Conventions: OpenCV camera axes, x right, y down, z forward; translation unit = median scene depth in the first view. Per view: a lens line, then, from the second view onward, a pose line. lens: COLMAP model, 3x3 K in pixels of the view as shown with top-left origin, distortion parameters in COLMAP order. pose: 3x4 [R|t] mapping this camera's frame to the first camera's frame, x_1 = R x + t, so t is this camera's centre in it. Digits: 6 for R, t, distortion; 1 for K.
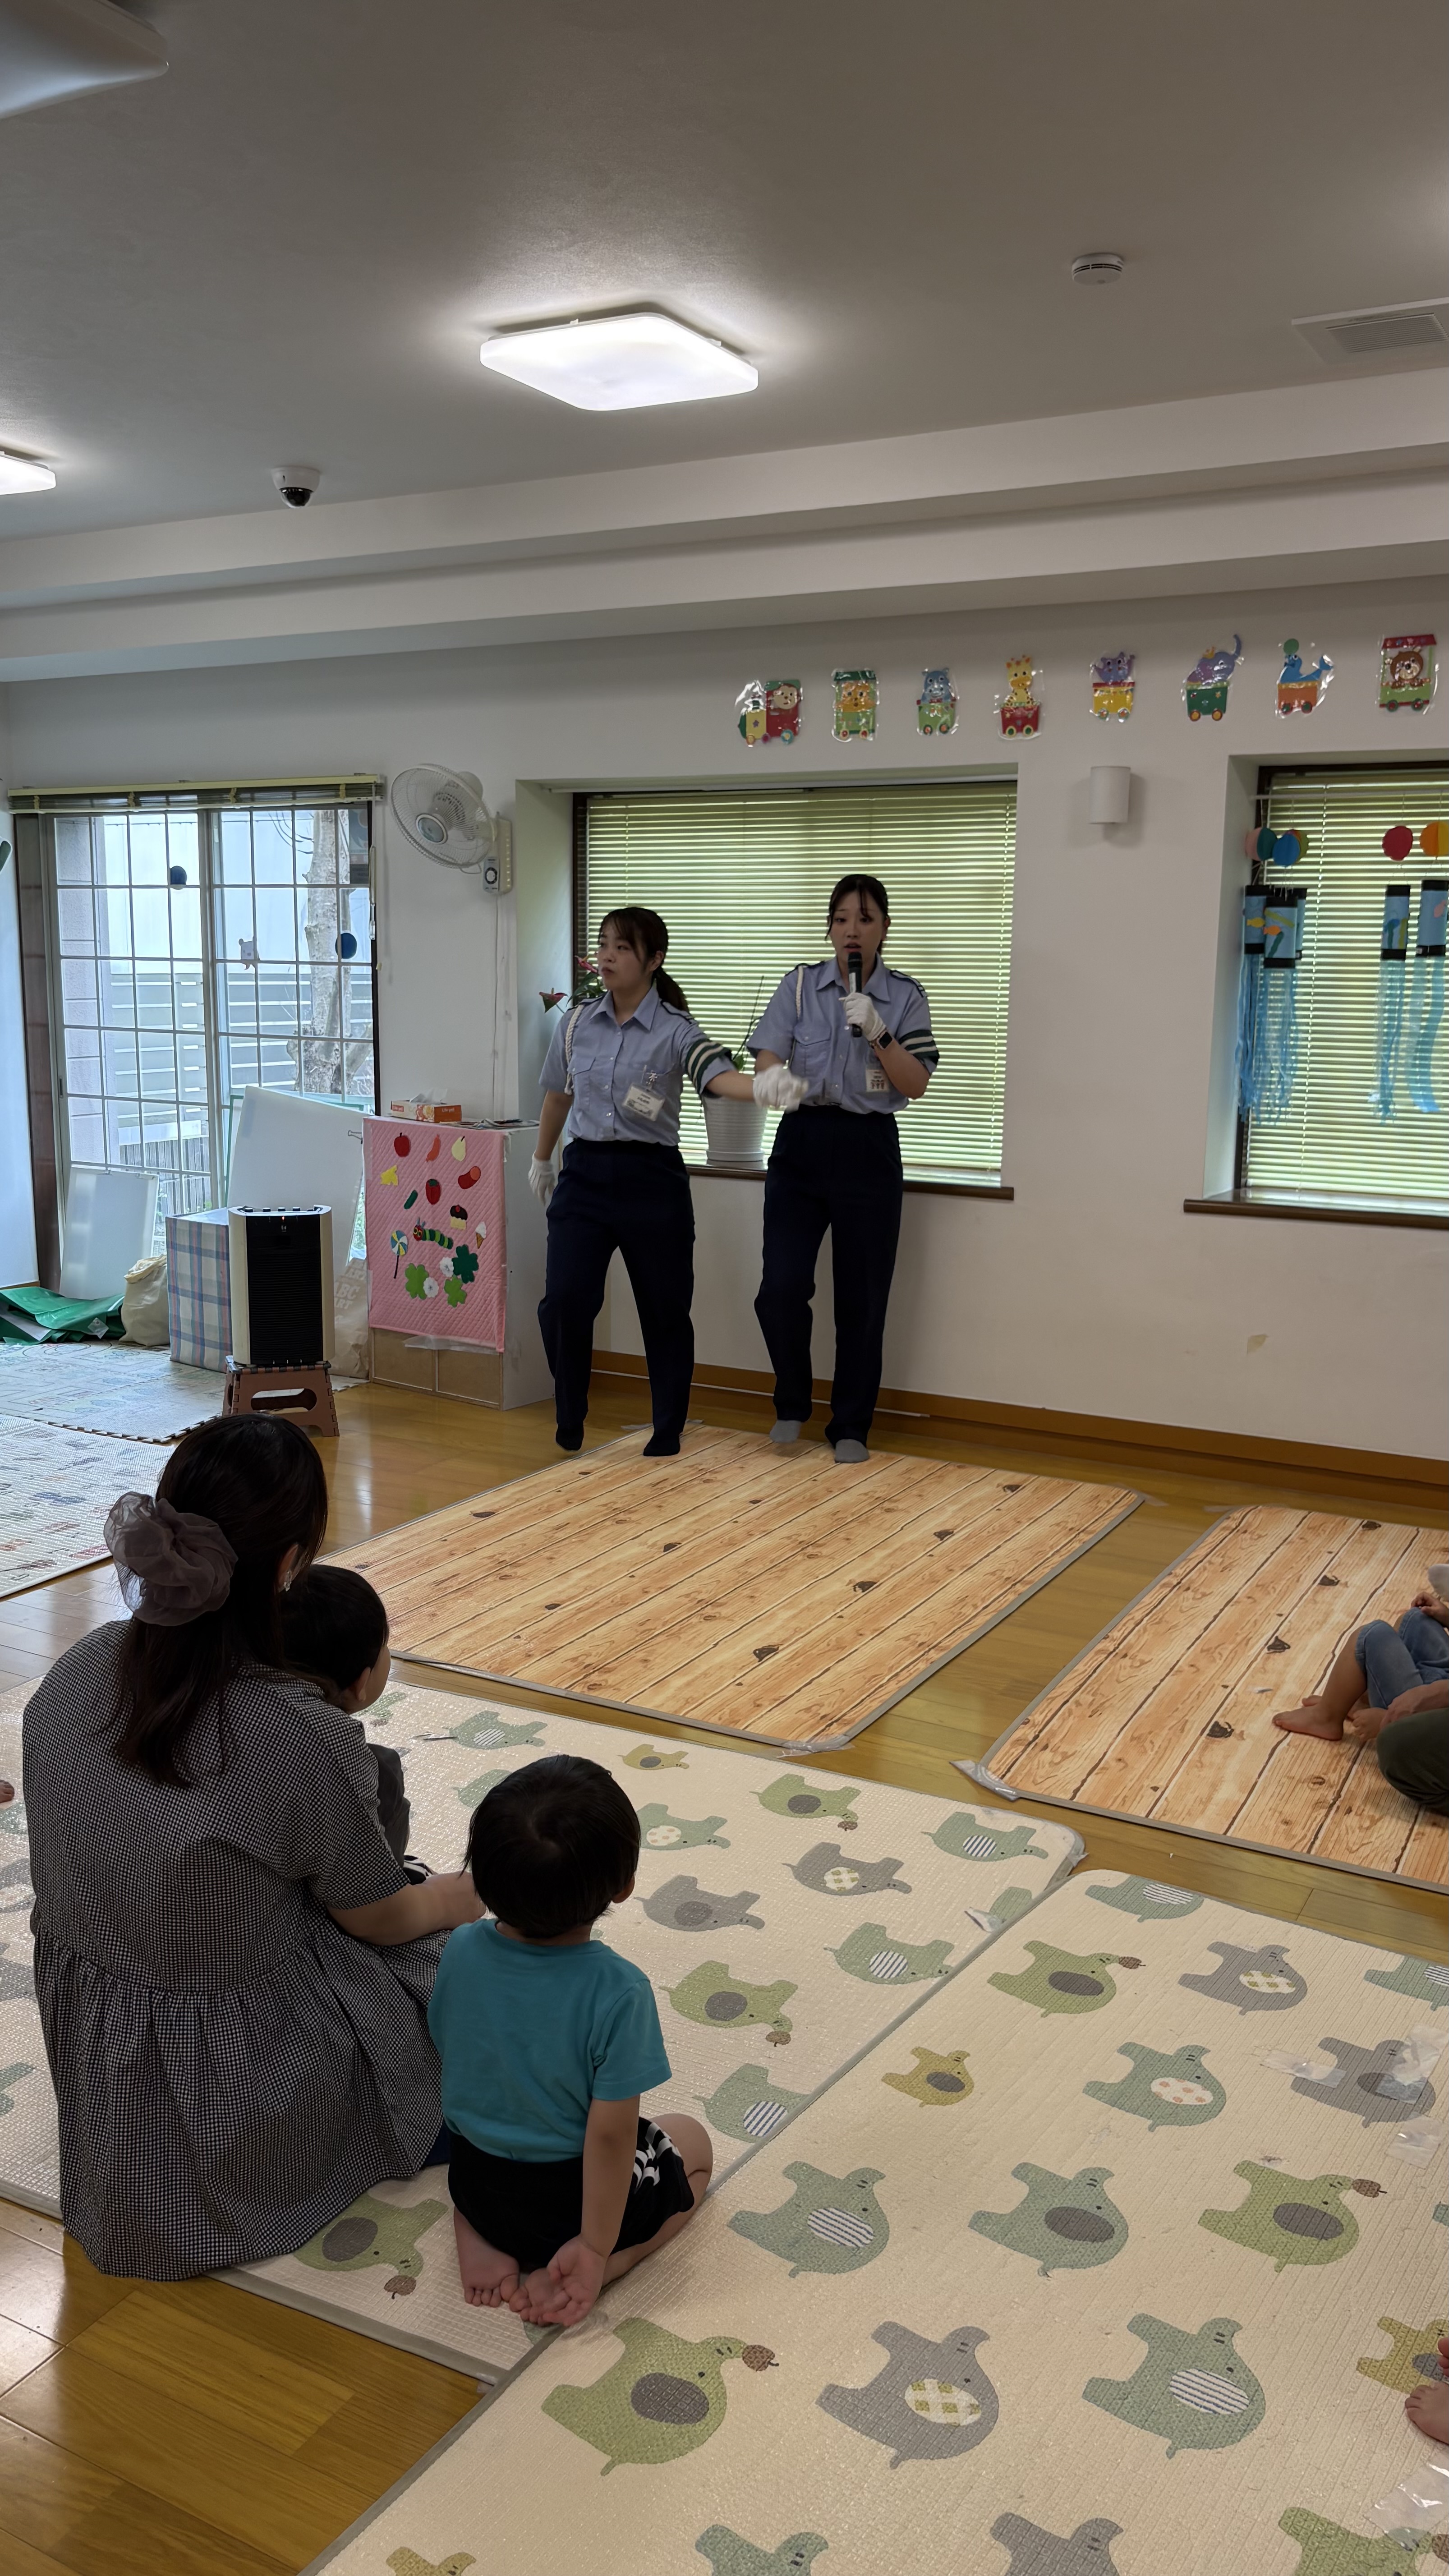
lens RADIAL K [[1981.3, 0, 700.6], [0, 1981.3, 1322.5], [0, 0, 1]] dist [0.021838, -0.007896]
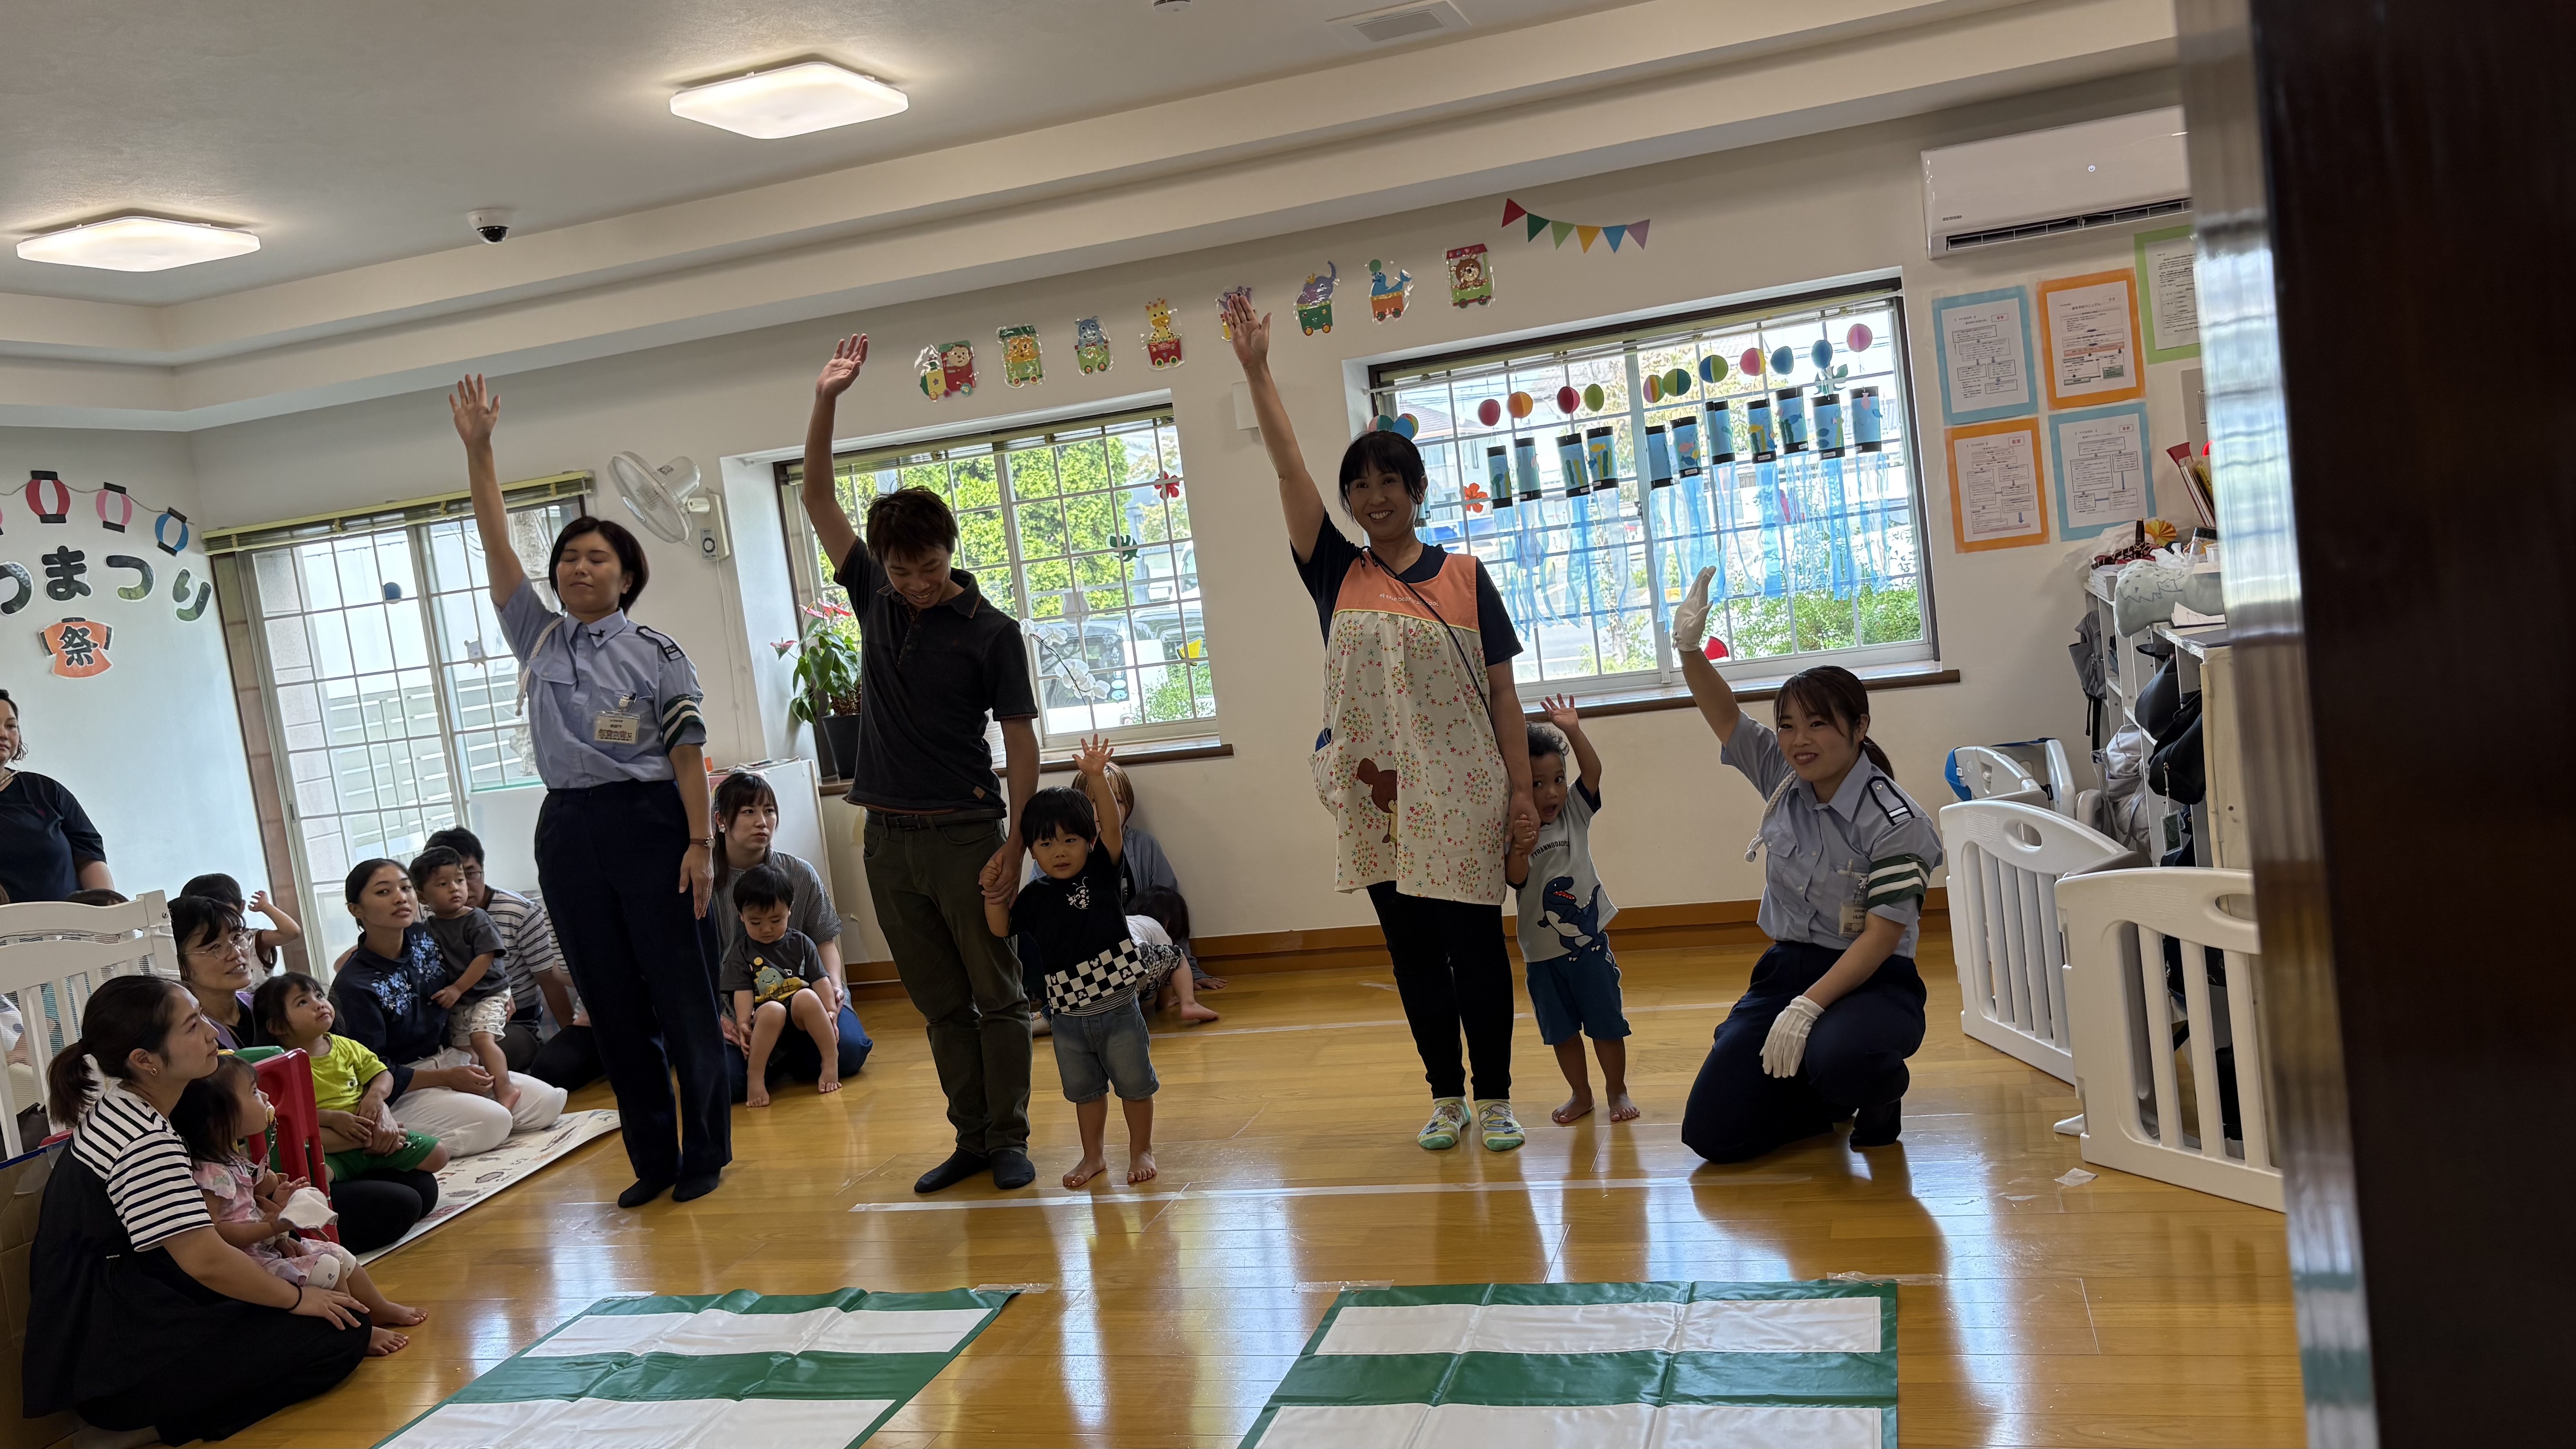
lens RADIAL K [[1981.3, 0, 1301.2], [0, 1981.3, 721.8], [0, 0, 1]] dist [0.021838, -0.007896]
pose [[0.967050, -0.155882, 0.201283, -0.028749], [0.178341, 0.979012, -0.098638, 0.036911], [-0.181683, 0.131285, 0.974554, -0.114351]]
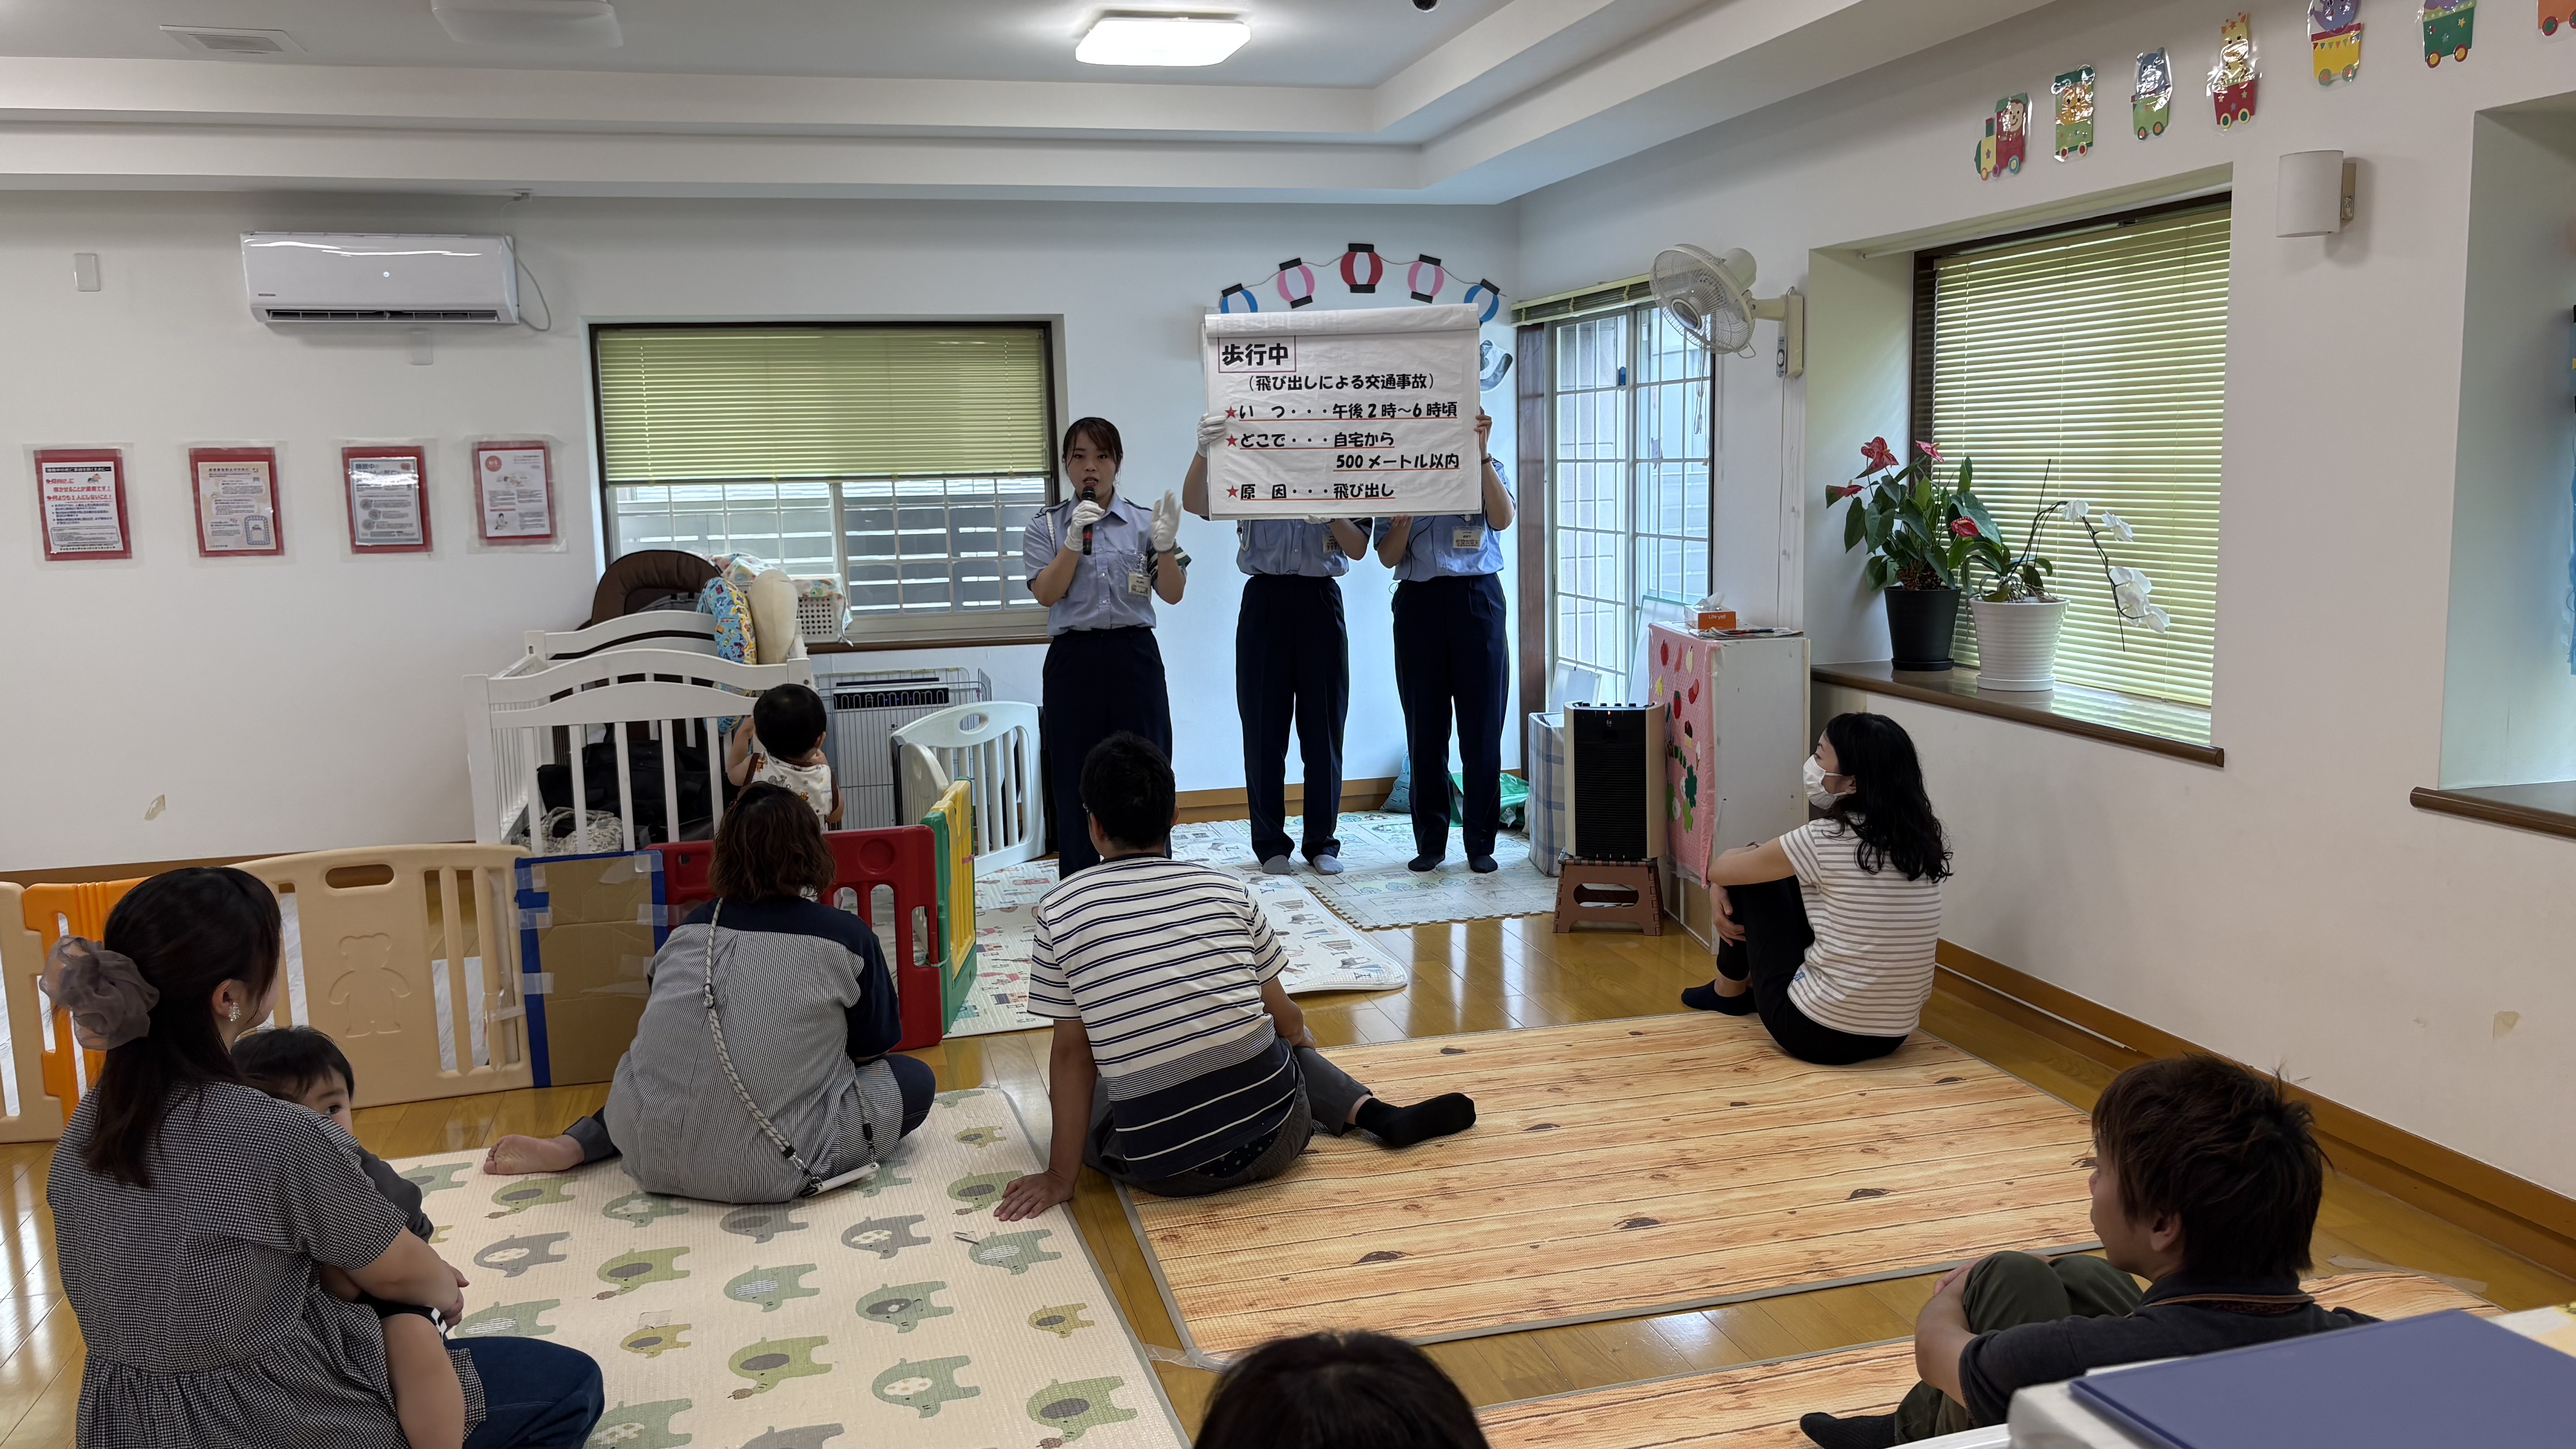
lens RADIAL K [[1981.3, 0, 1270.3], [0, 1981.3, 701.5], [0, 0, 1]] dist [0.021838, -0.007896]
pose [[0.681627, 0.061517, -0.729109, 0.434179], [-0.102163, 0.994700, -0.011584, -0.040932], [0.724533, 0.082385, 0.684299, 0.253792]]
